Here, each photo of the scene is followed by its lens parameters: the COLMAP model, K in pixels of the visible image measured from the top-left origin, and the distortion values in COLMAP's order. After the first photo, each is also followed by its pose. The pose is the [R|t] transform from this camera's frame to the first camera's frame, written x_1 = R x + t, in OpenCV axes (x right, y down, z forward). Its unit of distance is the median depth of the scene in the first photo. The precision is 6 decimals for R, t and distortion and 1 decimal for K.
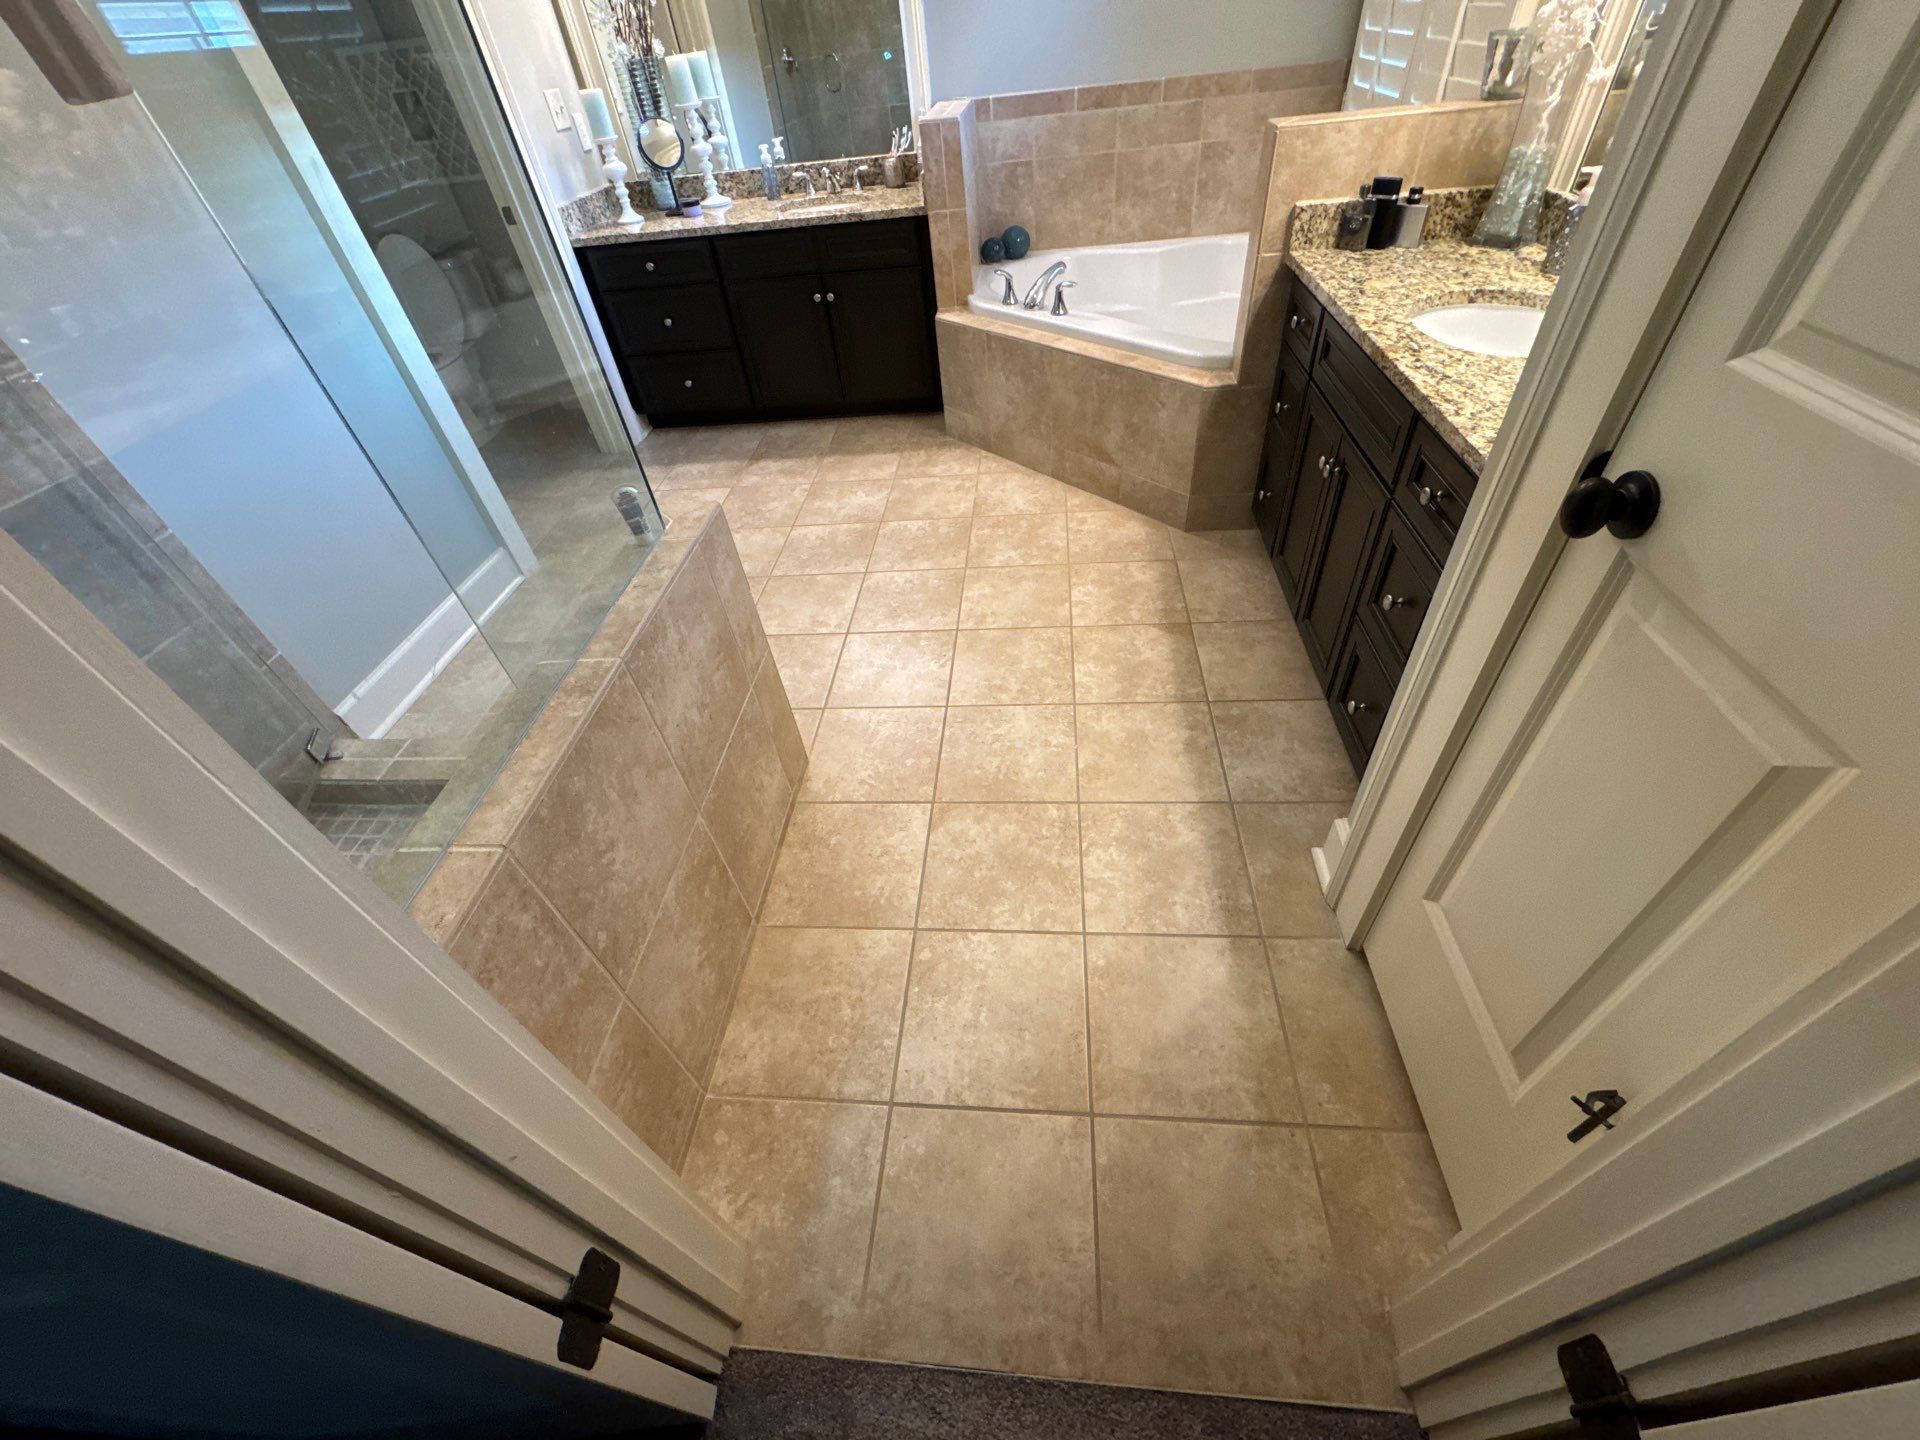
lens RADIAL K [[759.8, 0, 958.9], [0, 759.8, 721.5], [0, 0, 1]] dist [-0.005575, 0.000450]
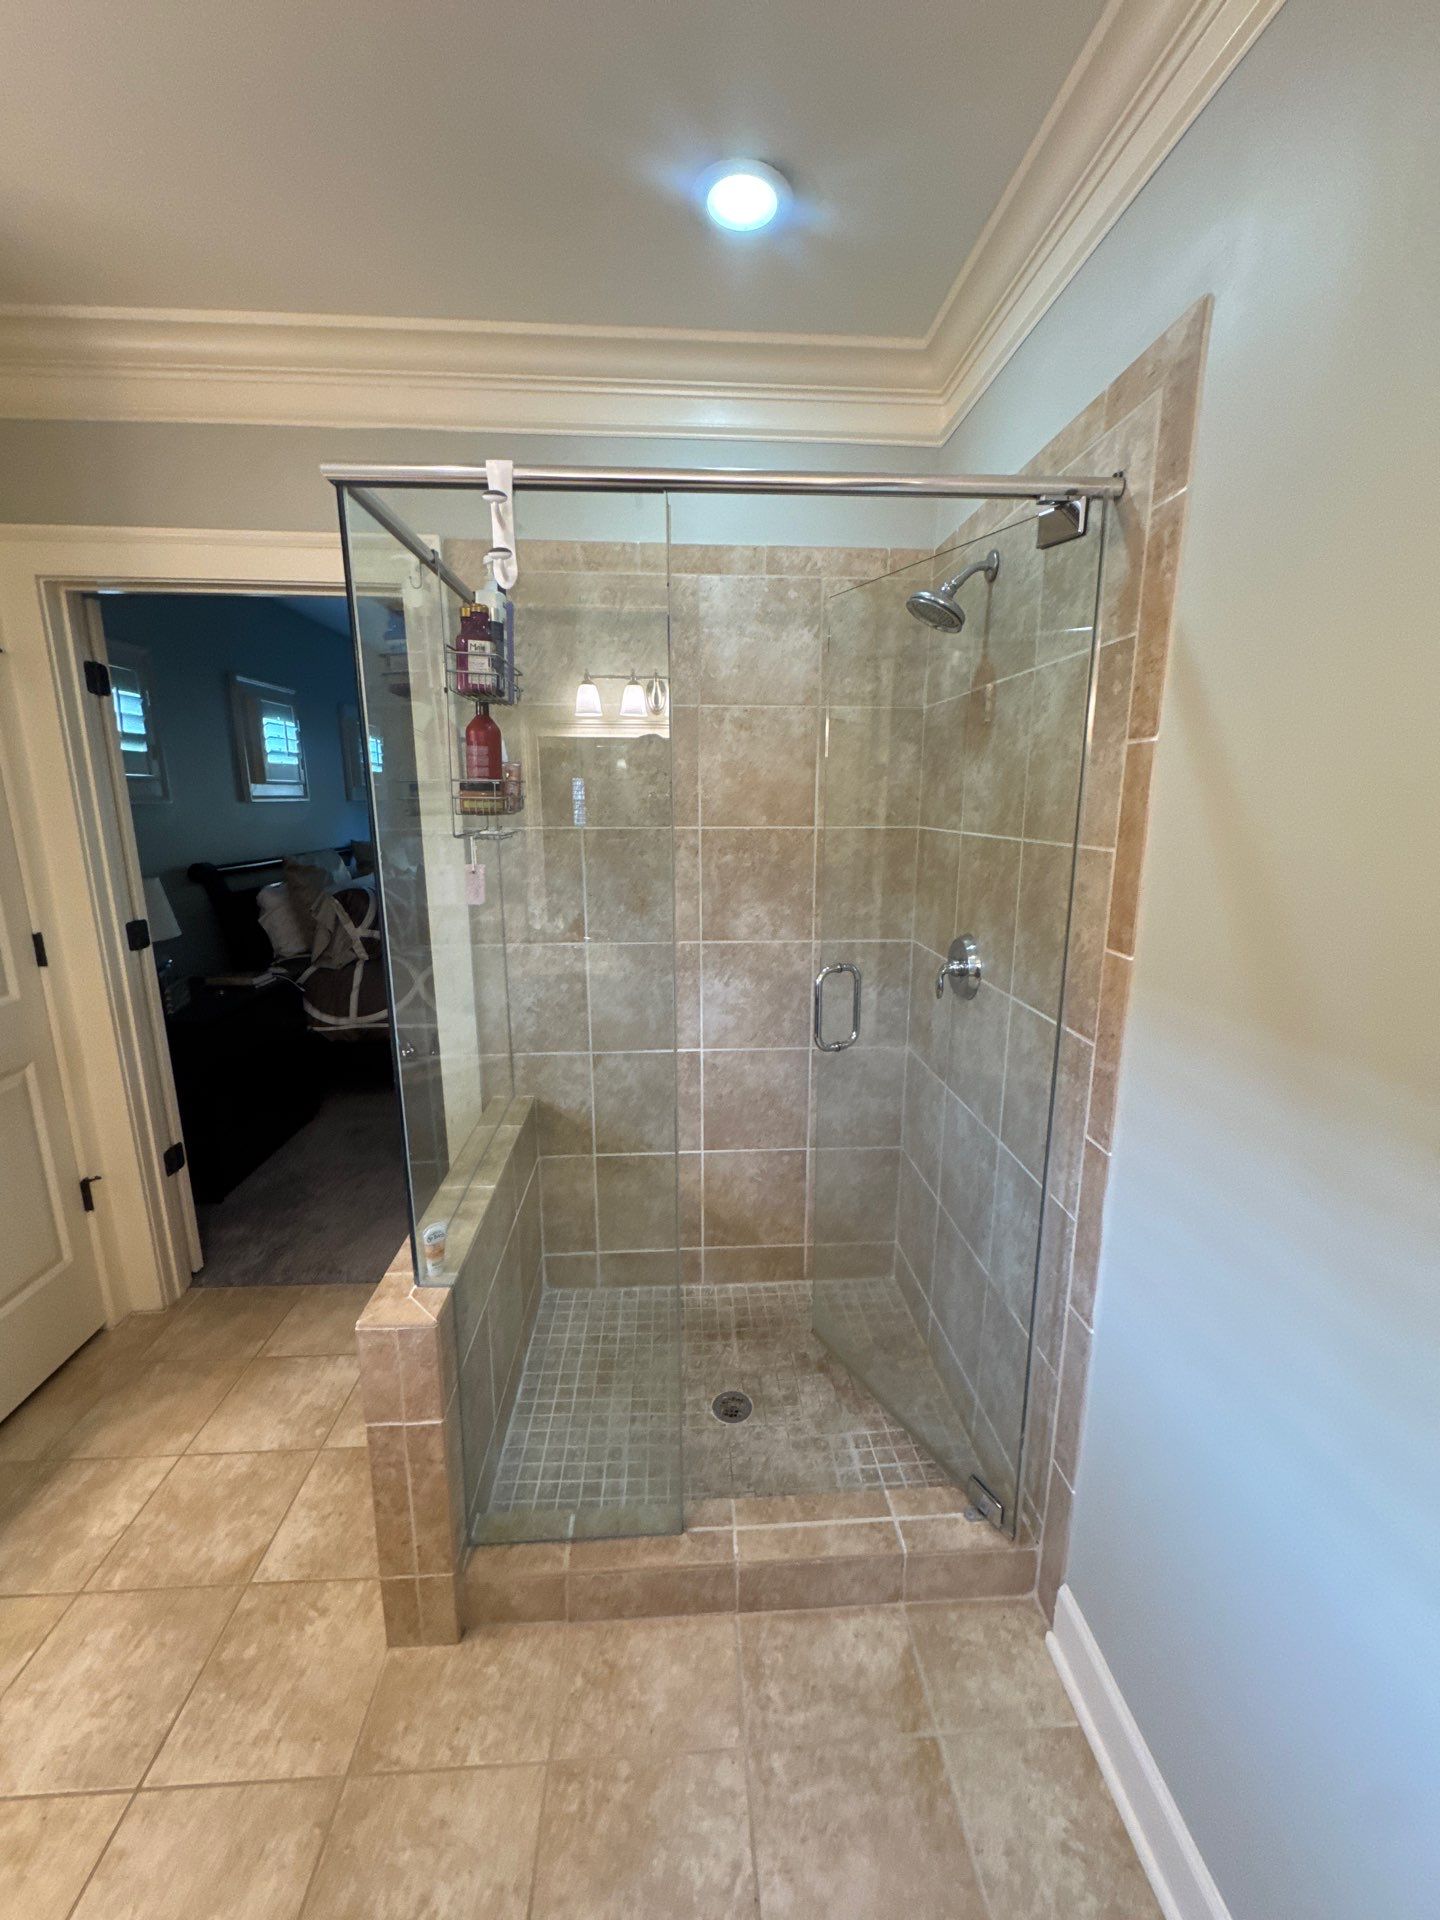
lens RADIAL K [[765.1, 0, 720.1], [0, 765.1, 957.3], [0, 0, 1]] dist [-0.000730, 0.000275]
pose [[-0.985930, 0.118923, -0.117468, -0.325953], [-0.029592, 0.567469, 0.822863, -0.618087], [0.164517, 0.814761, -0.555966, 0.571899]]
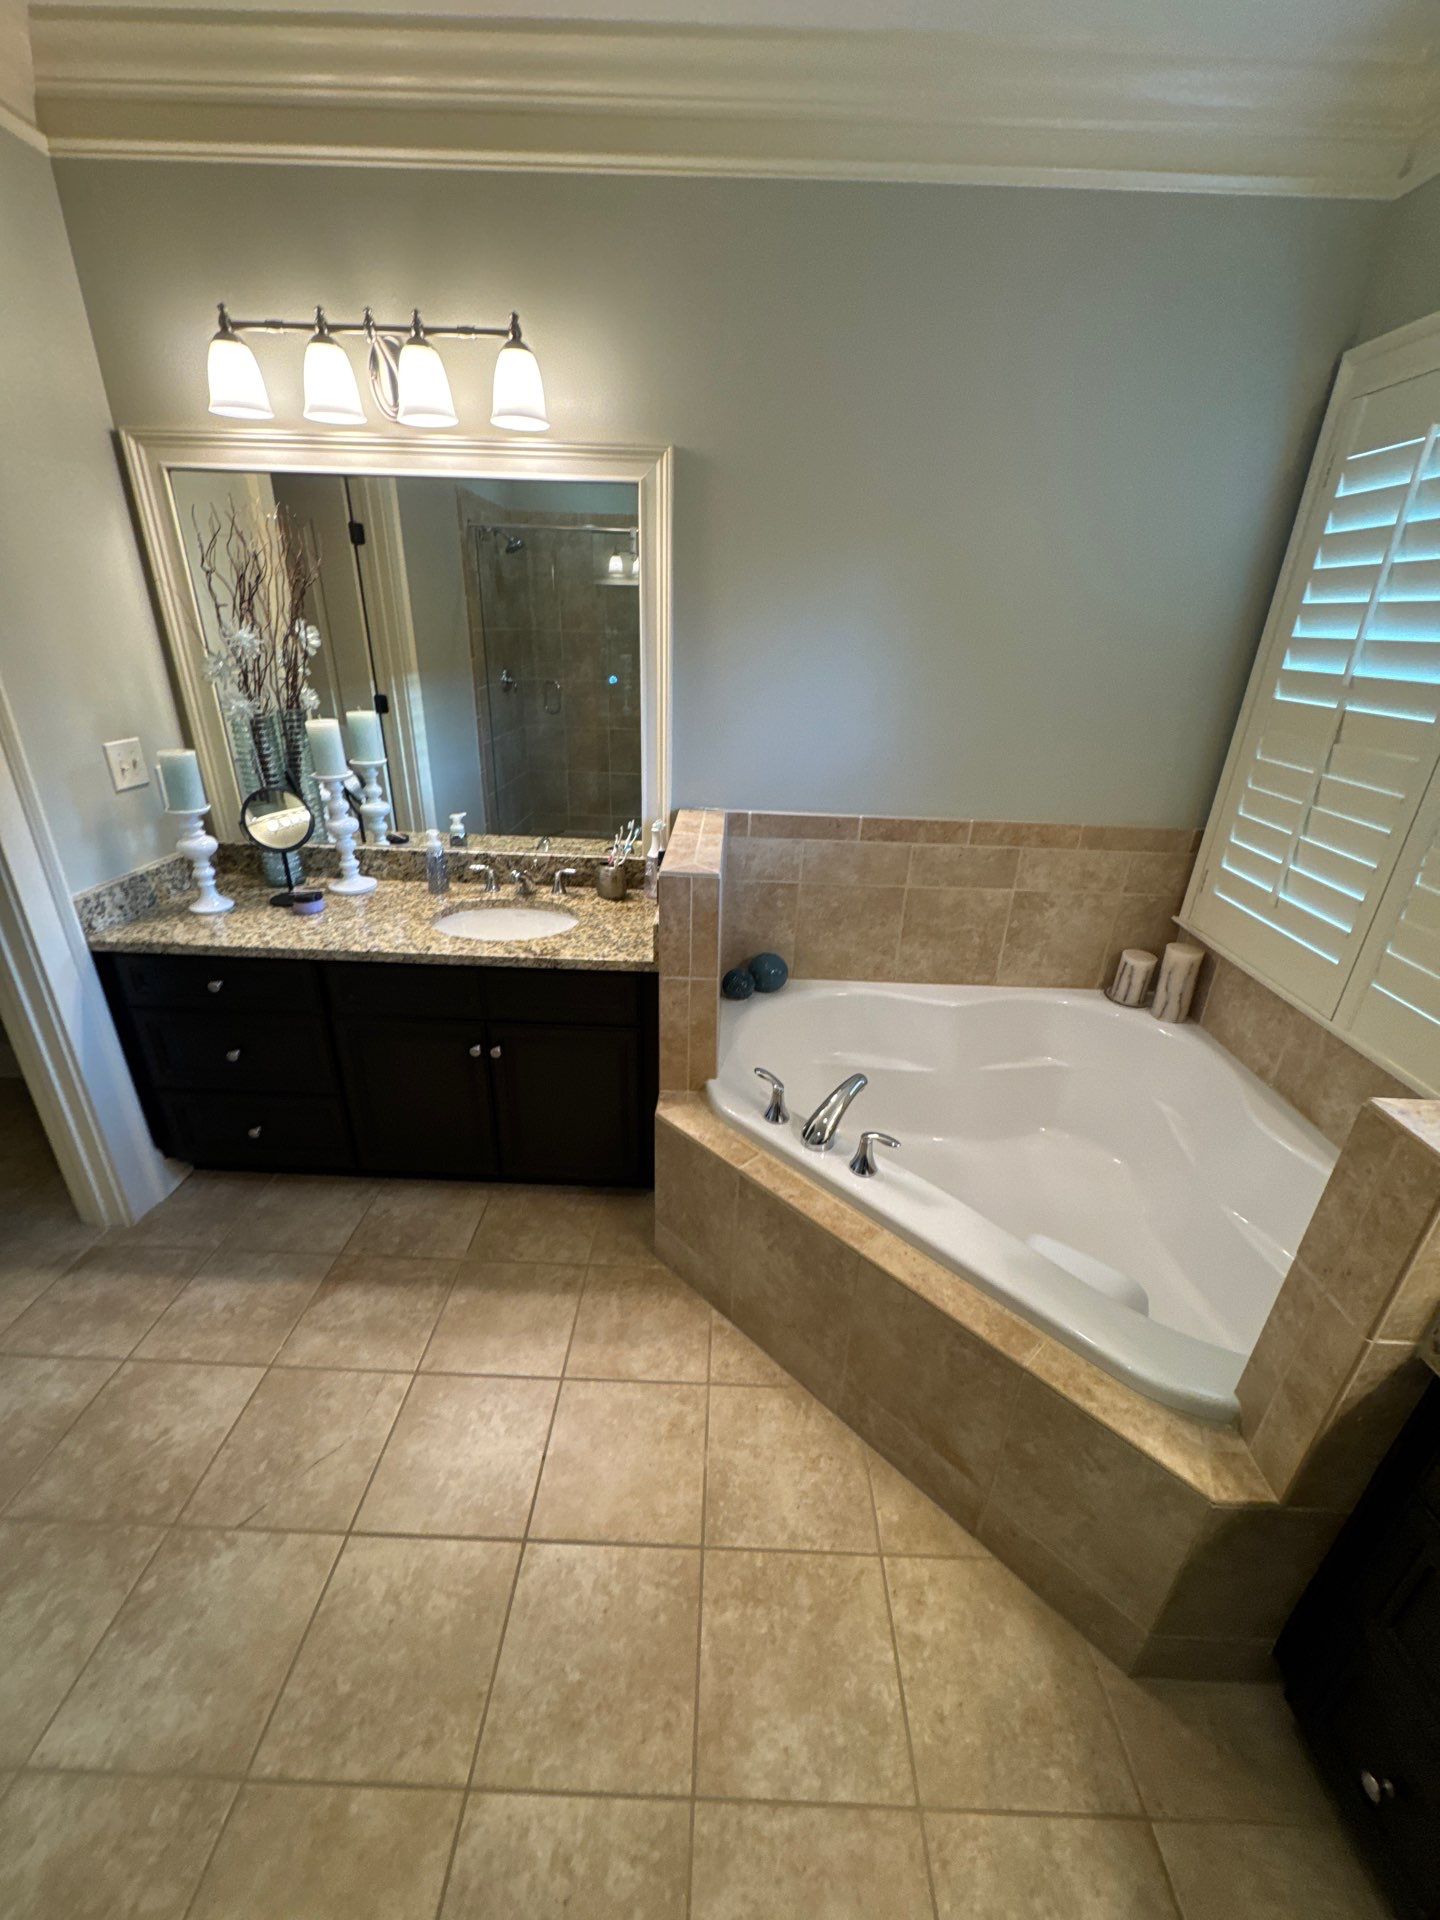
lens RADIAL K [[765.1, 0, 720.1], [0, 765.1, 957.3], [0, 0, 1]] dist [-0.000730, 0.000275]
pose [[0.990489, 0.088150, 0.105645, -0.055079], [-0.047669, 0.940116, -0.337505, -0.424219], [-0.129070, 0.329259, 0.935376, 0.331095]]
